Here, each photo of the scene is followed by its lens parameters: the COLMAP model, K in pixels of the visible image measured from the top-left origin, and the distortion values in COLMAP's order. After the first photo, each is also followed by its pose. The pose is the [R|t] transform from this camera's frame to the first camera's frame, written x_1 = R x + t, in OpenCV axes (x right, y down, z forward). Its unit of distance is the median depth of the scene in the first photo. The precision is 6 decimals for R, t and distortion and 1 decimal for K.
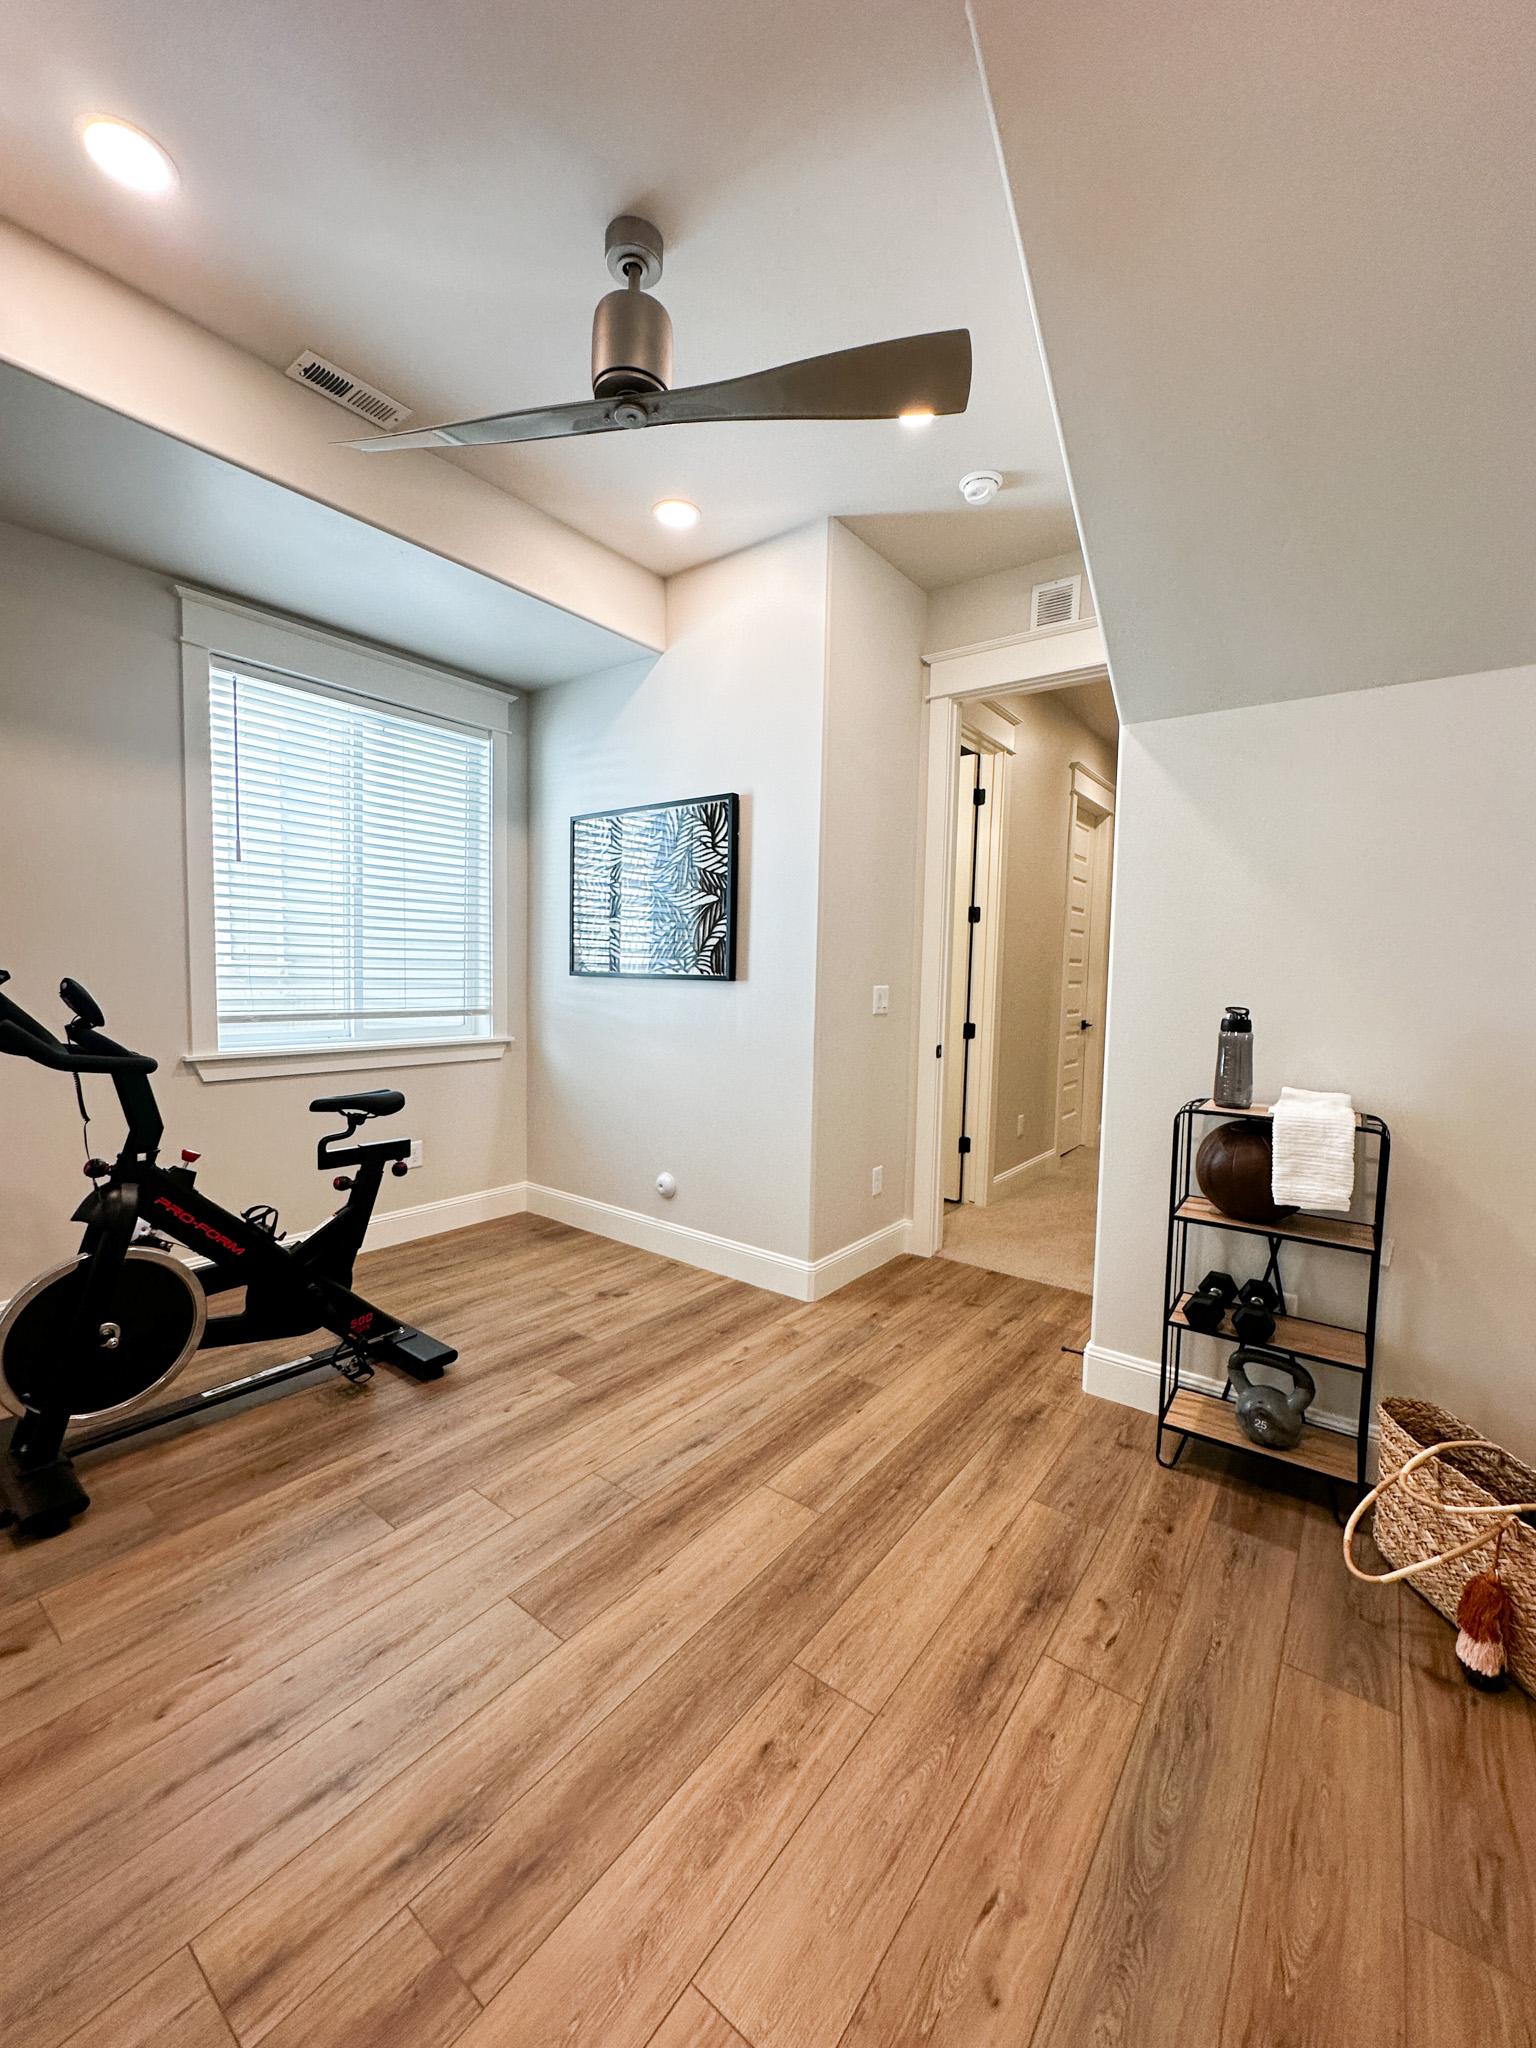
lens RADIAL K [[821.2, 0, 770.0], [0, 821.2, 1022.4], [0, 0, 1]] dist [0.003728, 0.000727]
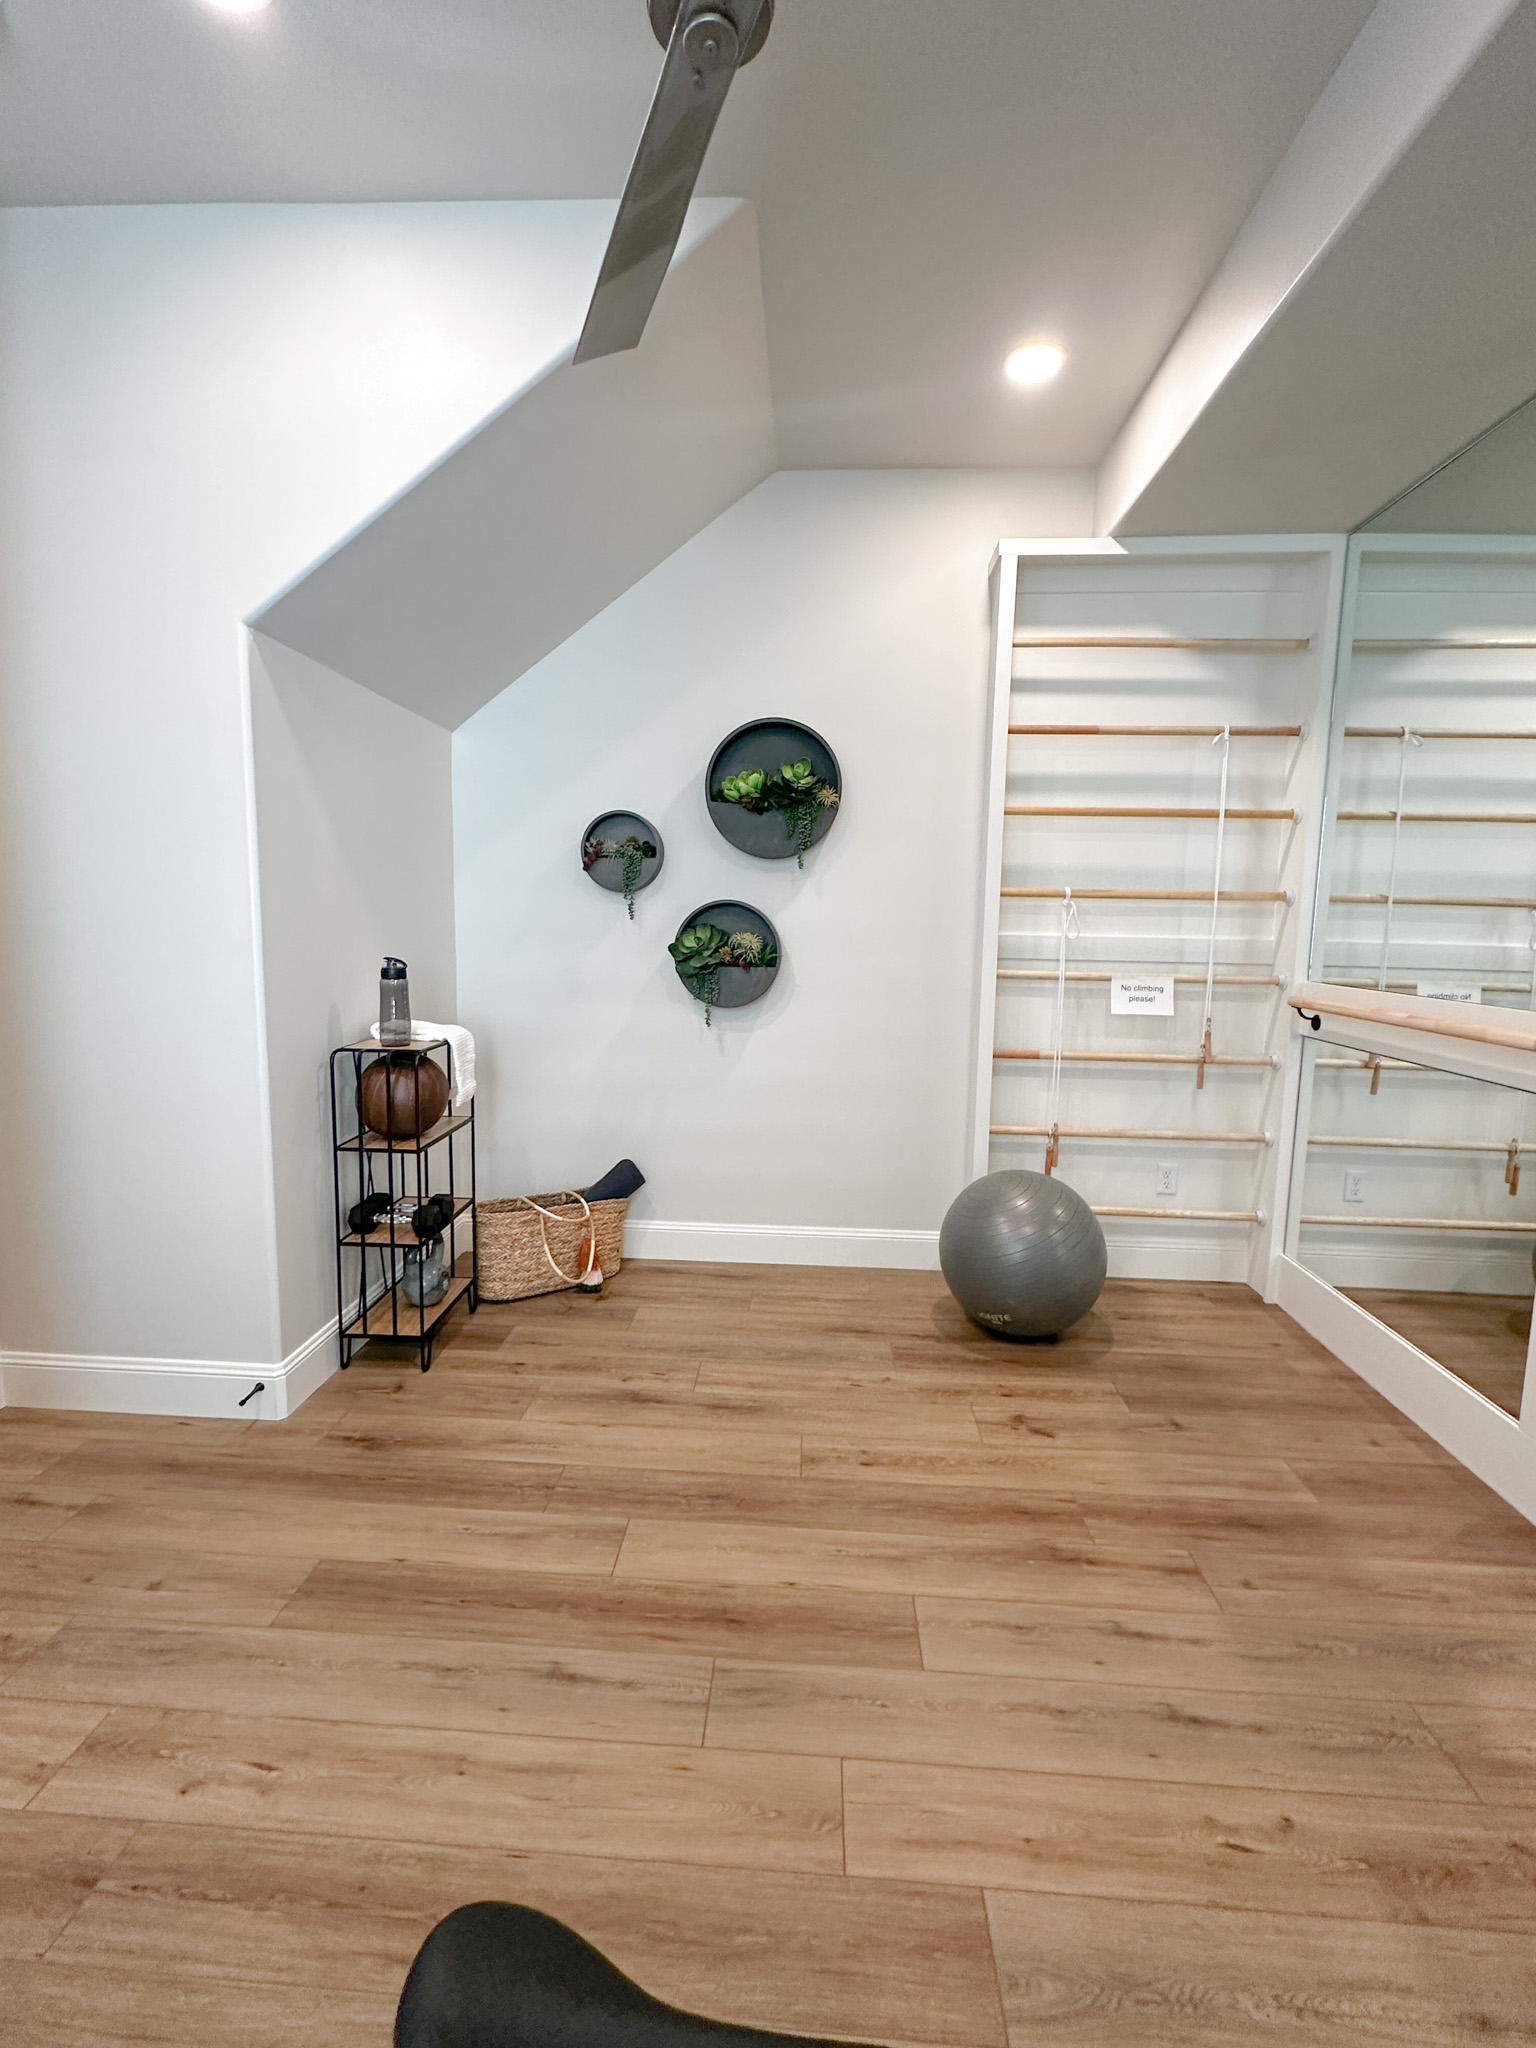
lens RADIAL K [[889.6, 0, 764.8], [0, 889.6, 1024.7], [0, 0, 1]] dist [0.000851, 0.000393]
pose [[-0.559462, -0.129216, 0.818722, -0.884542], [0.019837, 0.985403, 0.169078, -0.150451], [-0.828618, 0.110833, -0.548733, 1.530413]]
